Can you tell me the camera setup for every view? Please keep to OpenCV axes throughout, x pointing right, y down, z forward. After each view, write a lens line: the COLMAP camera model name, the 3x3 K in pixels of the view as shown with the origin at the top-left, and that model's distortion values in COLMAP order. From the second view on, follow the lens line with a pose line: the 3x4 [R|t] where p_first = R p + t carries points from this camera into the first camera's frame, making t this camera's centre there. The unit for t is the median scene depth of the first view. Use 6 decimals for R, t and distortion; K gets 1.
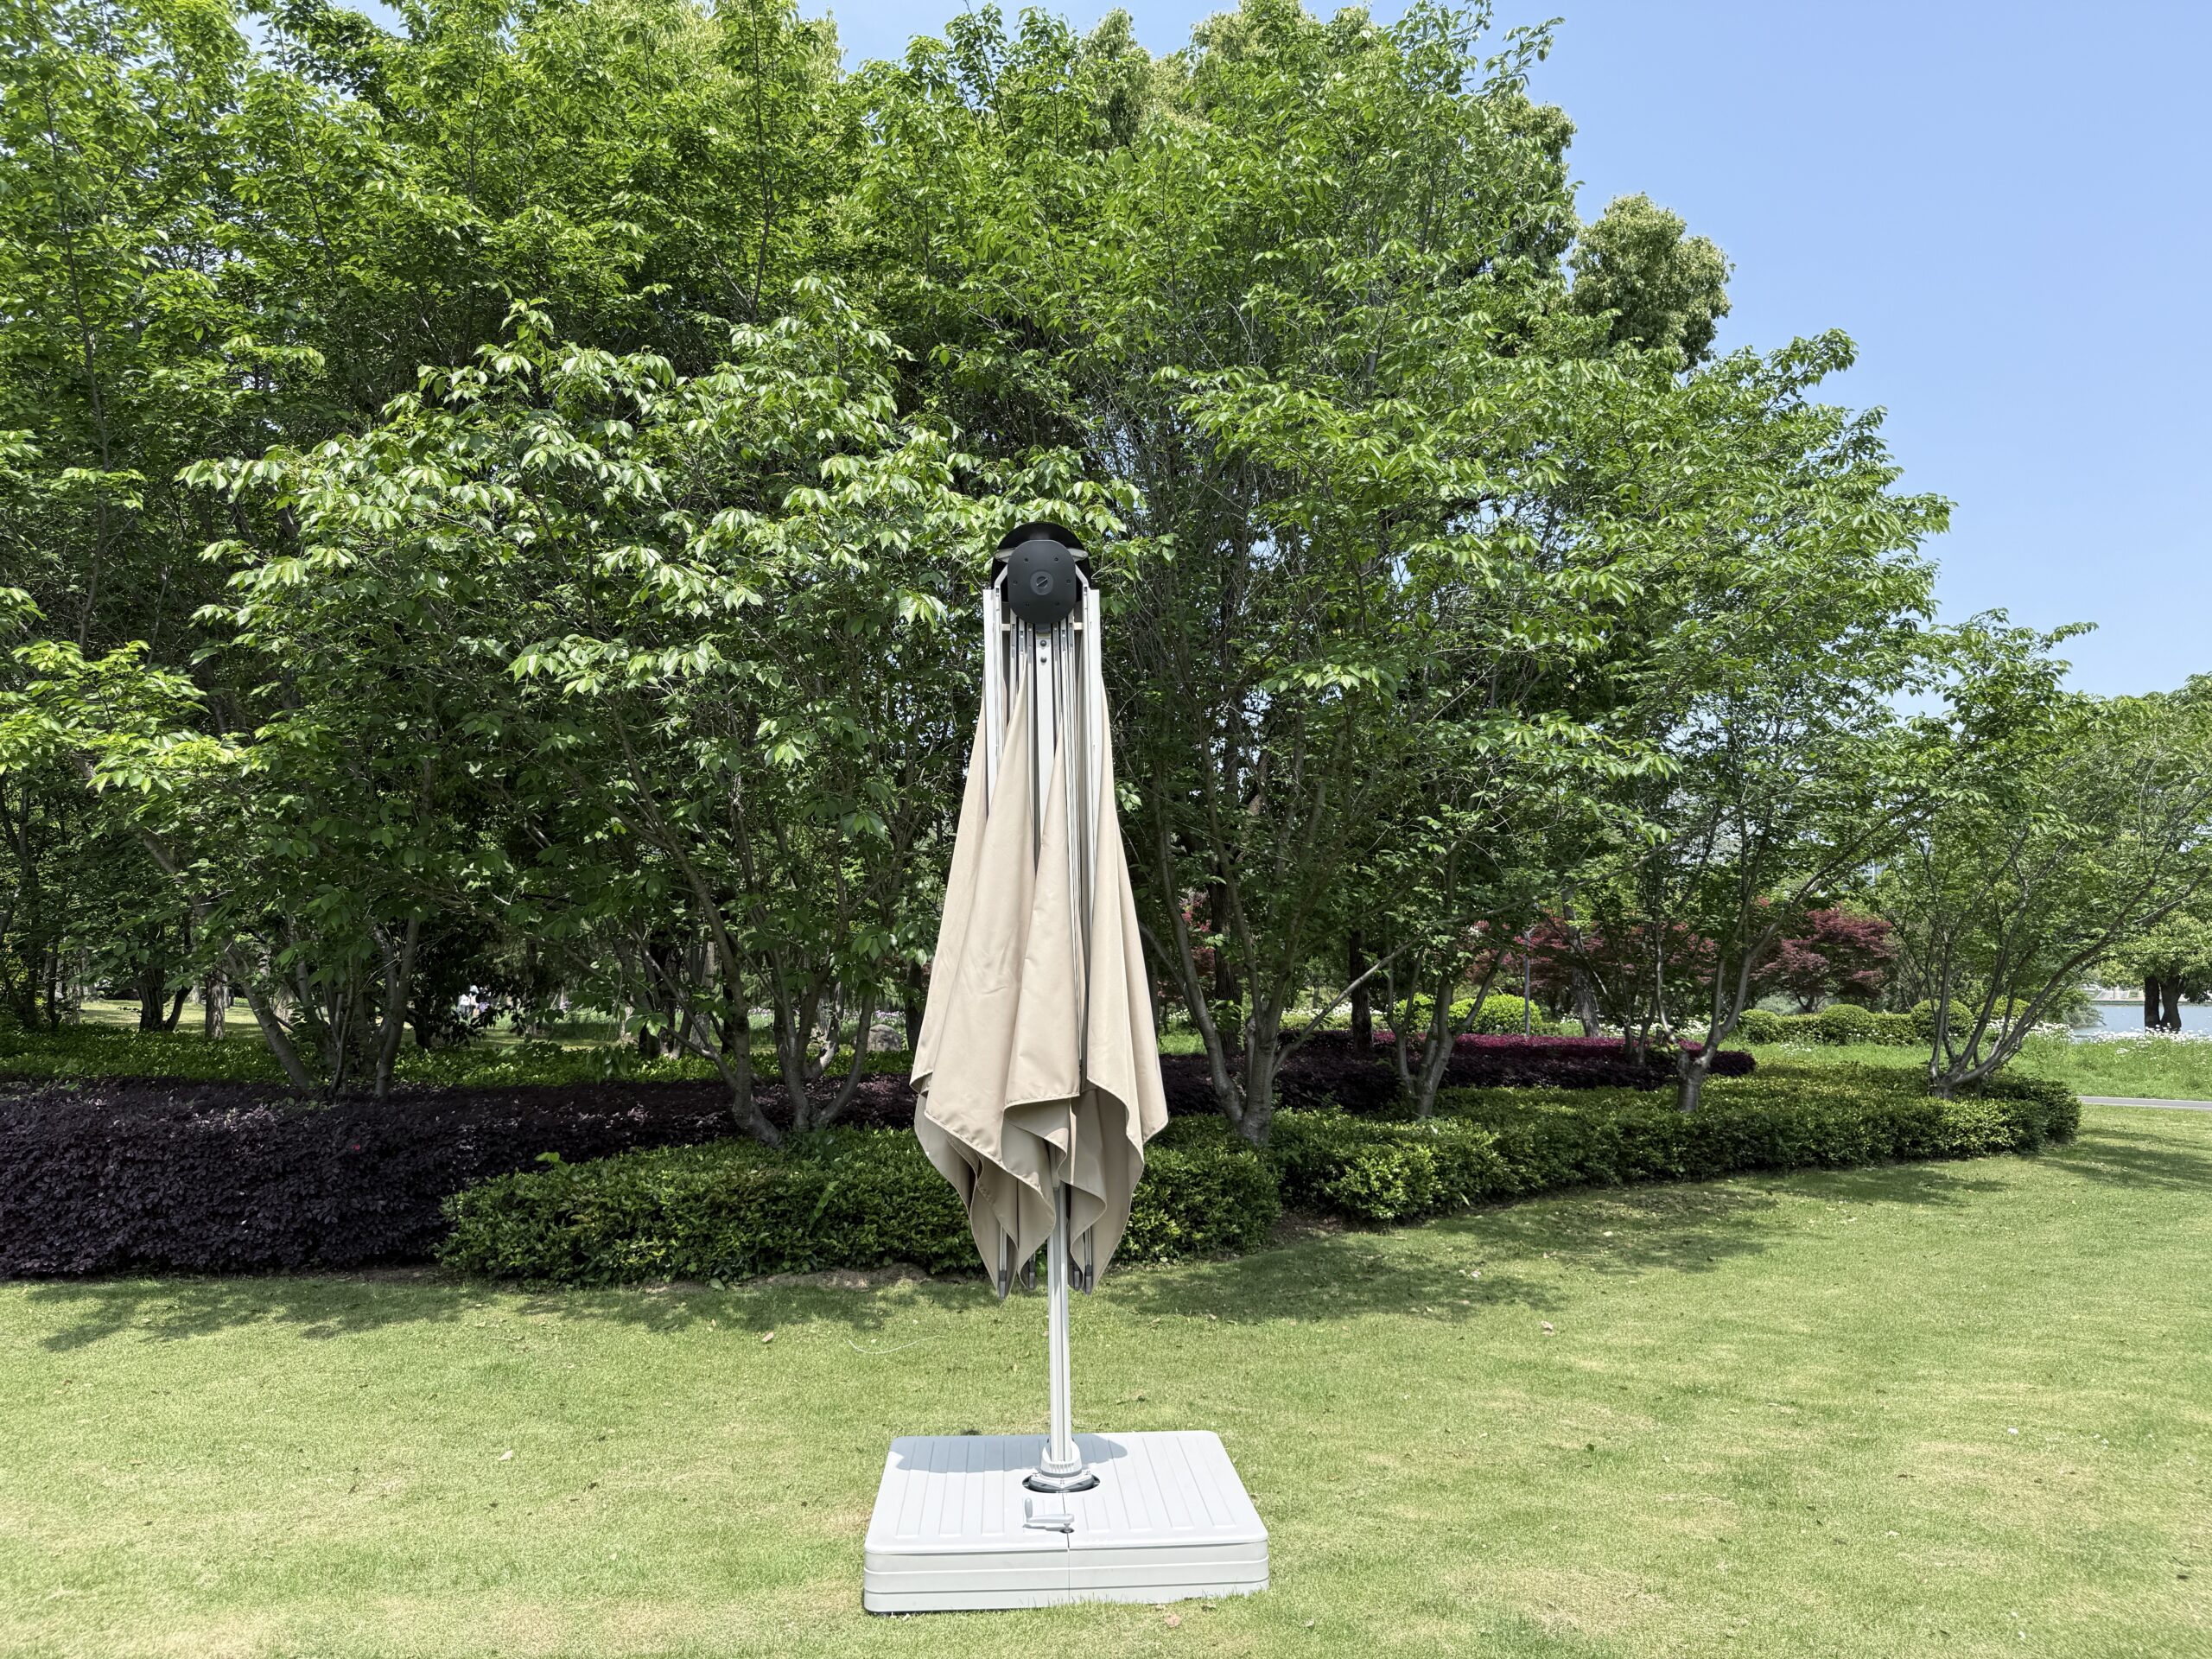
lens RADIAL K [[1522.5, 0, 1093.0], [0, 1522.5, 831.3], [0, 0, 1]] dist [0.021690, -0.027346]
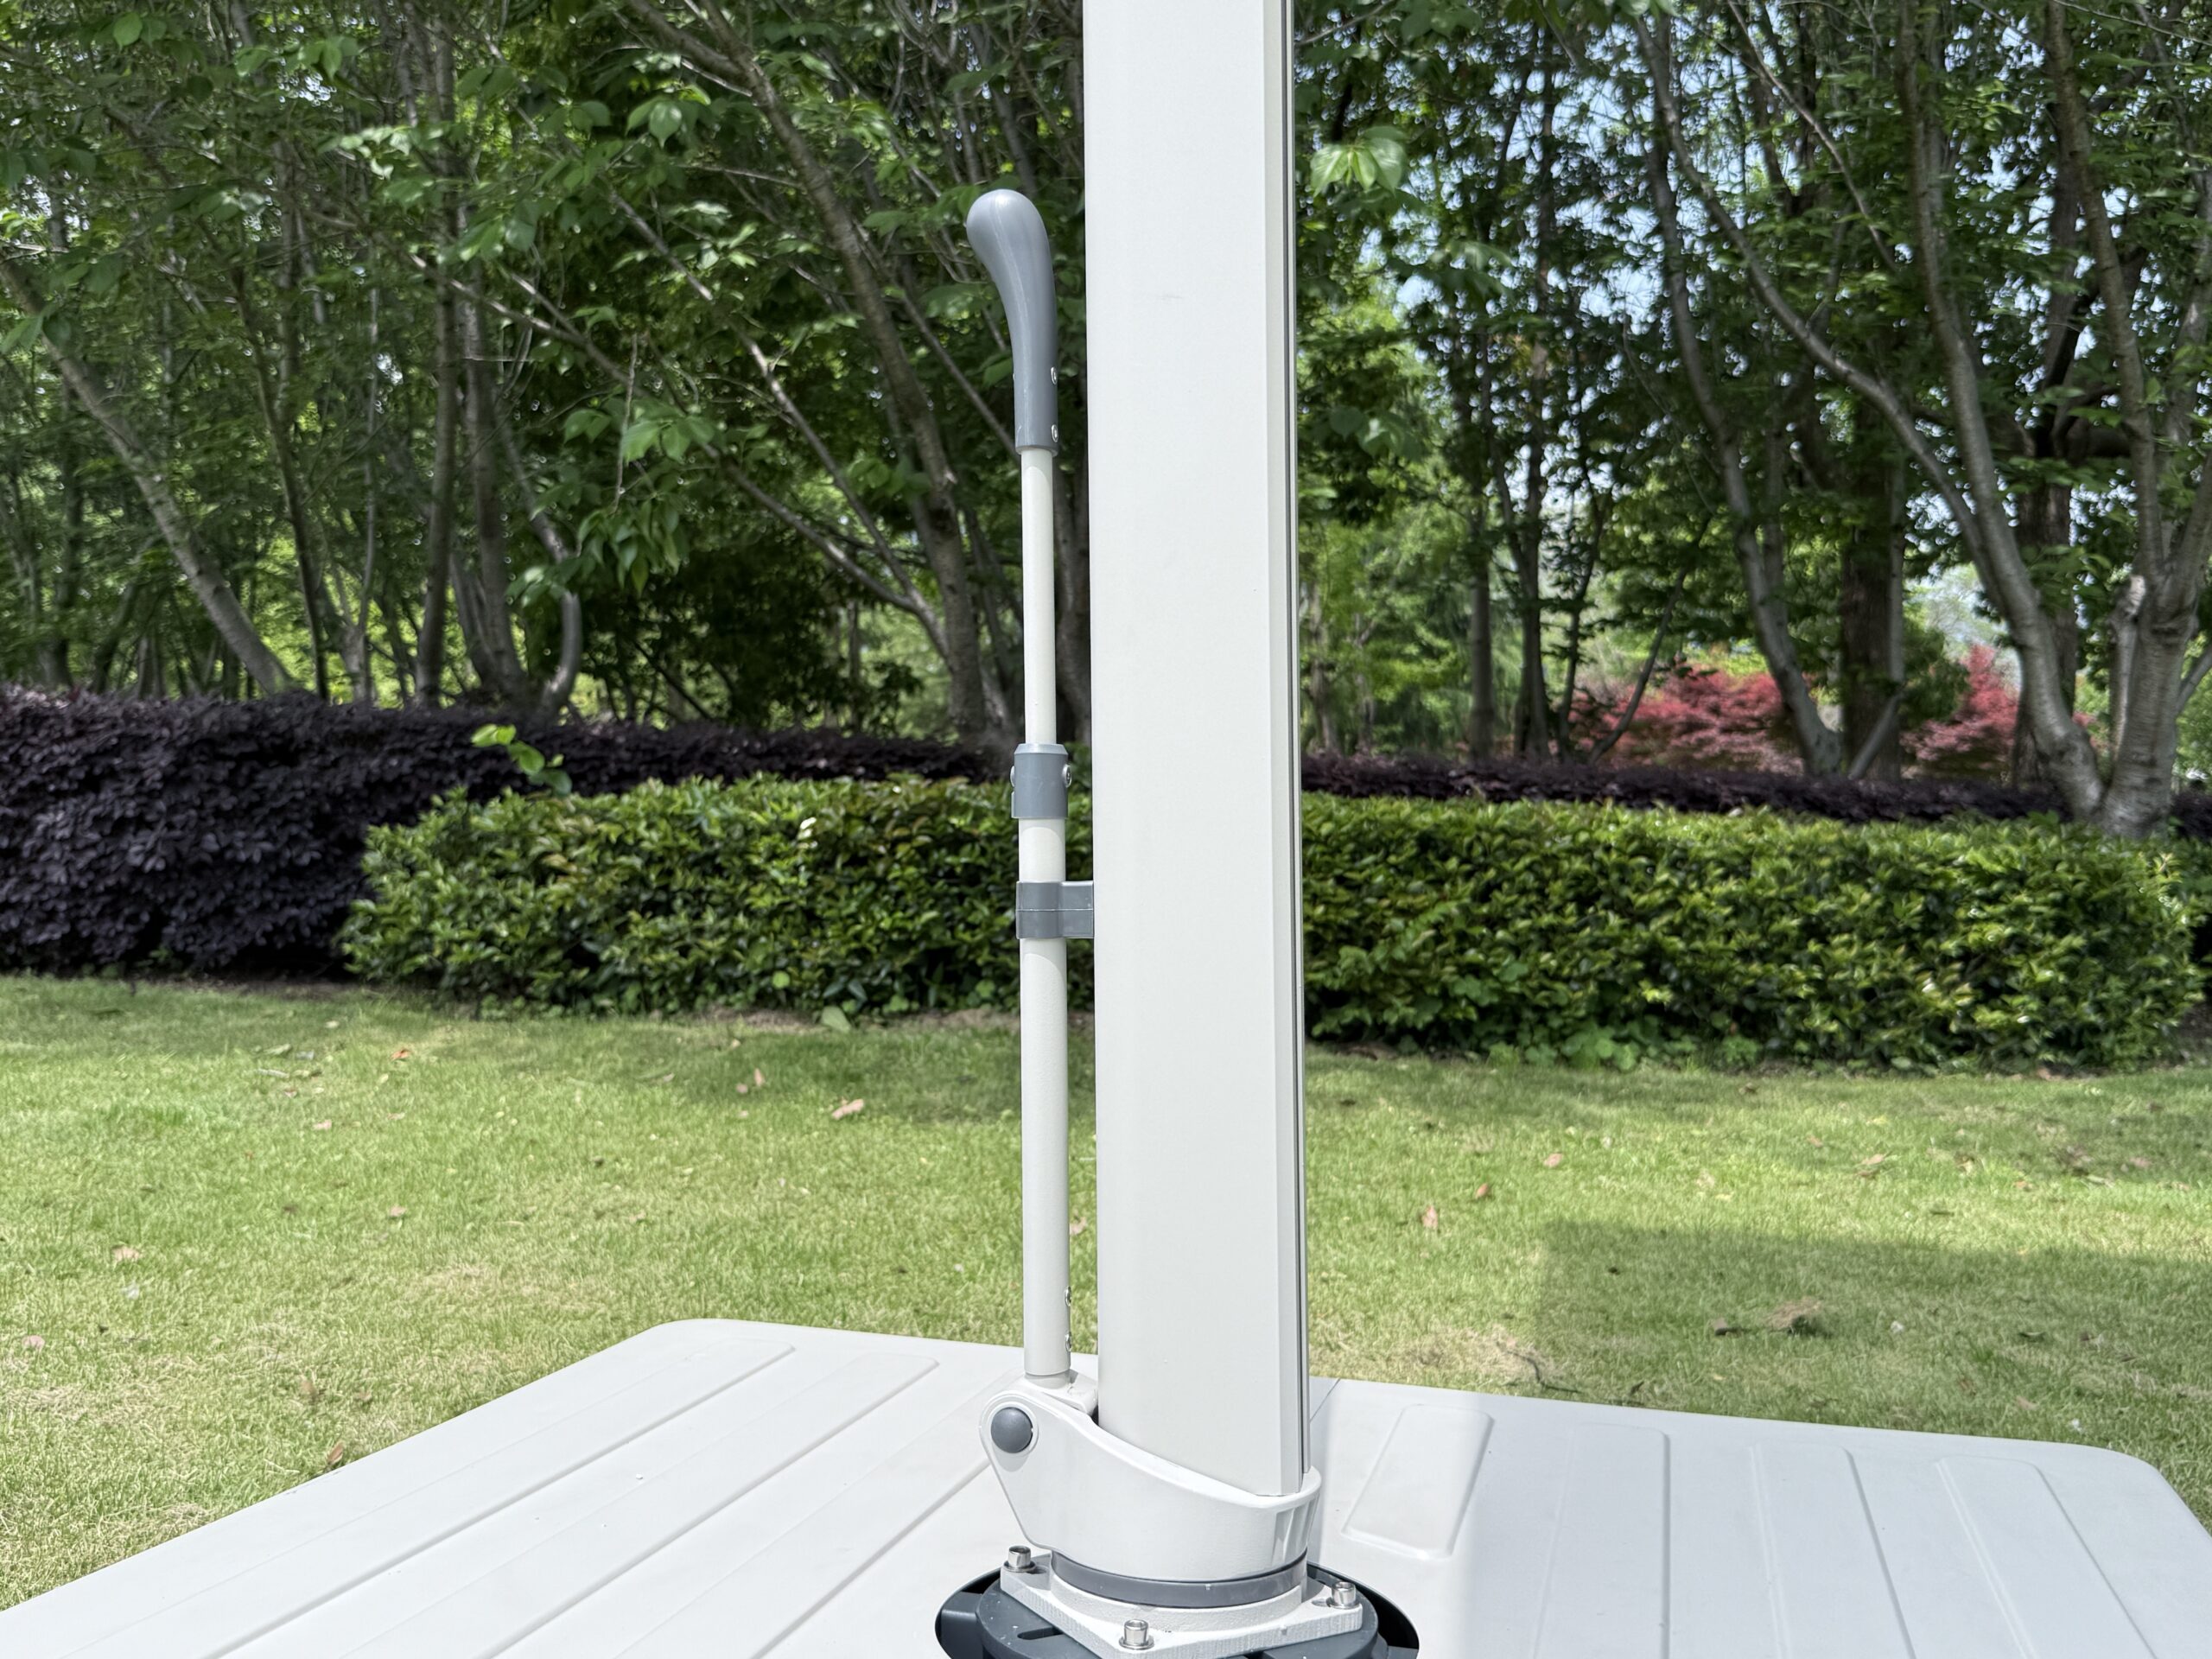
lens RADIAL K [[2013.5, 0, 1140.0], [0, 2013.5, 883.5], [0, 0, 1]] dist [0.162257, 0.000000]
pose [[0.951130, 0.026518, -0.307649, 0.023631], [0.010915, 0.992796, 0.119317, 0.181696], [0.308596, -0.116844, 0.943989, 0.453794]]
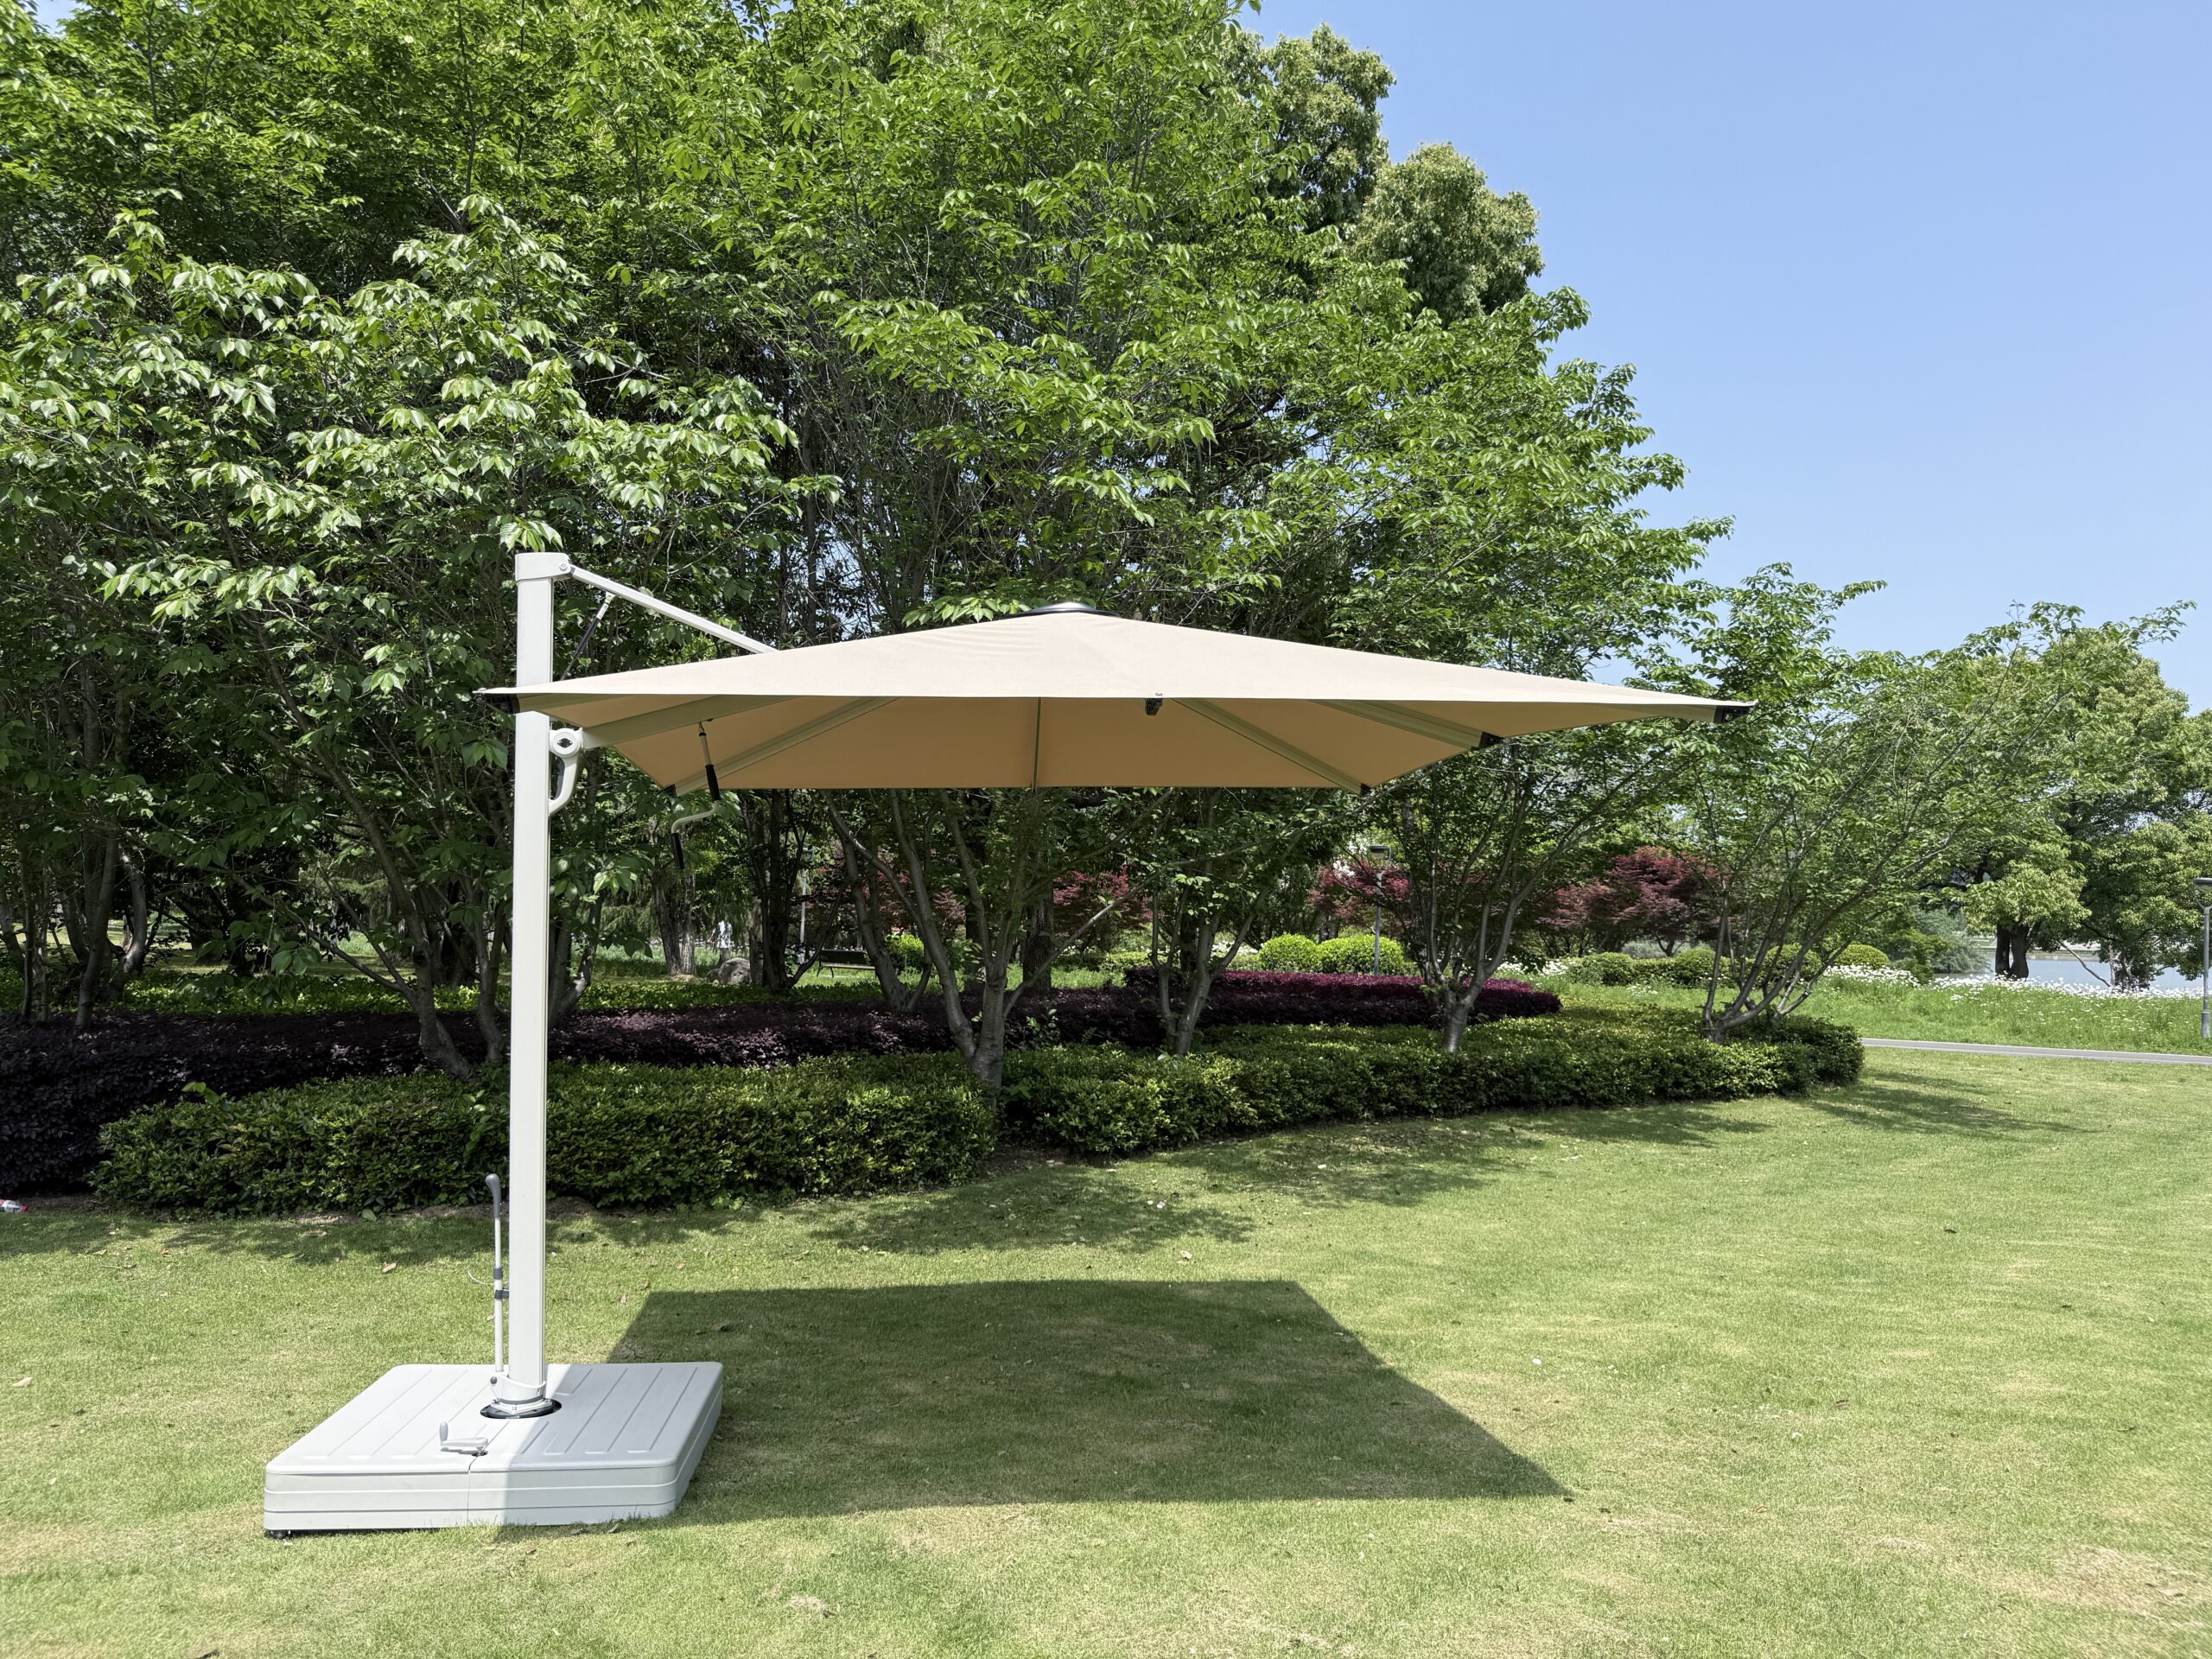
lens RADIAL K [[1522.5, 0, 1098.1], [0, 1522.5, 821.6], [0, 0, 1]] dist [0.021690, -0.027346]
pose [[0.998826, 0.016898, 0.045404, 0.176150], [-0.018511, 0.999204, 0.035348, -0.004111], [-0.044771, -0.036147, 0.998343, -0.009884]]
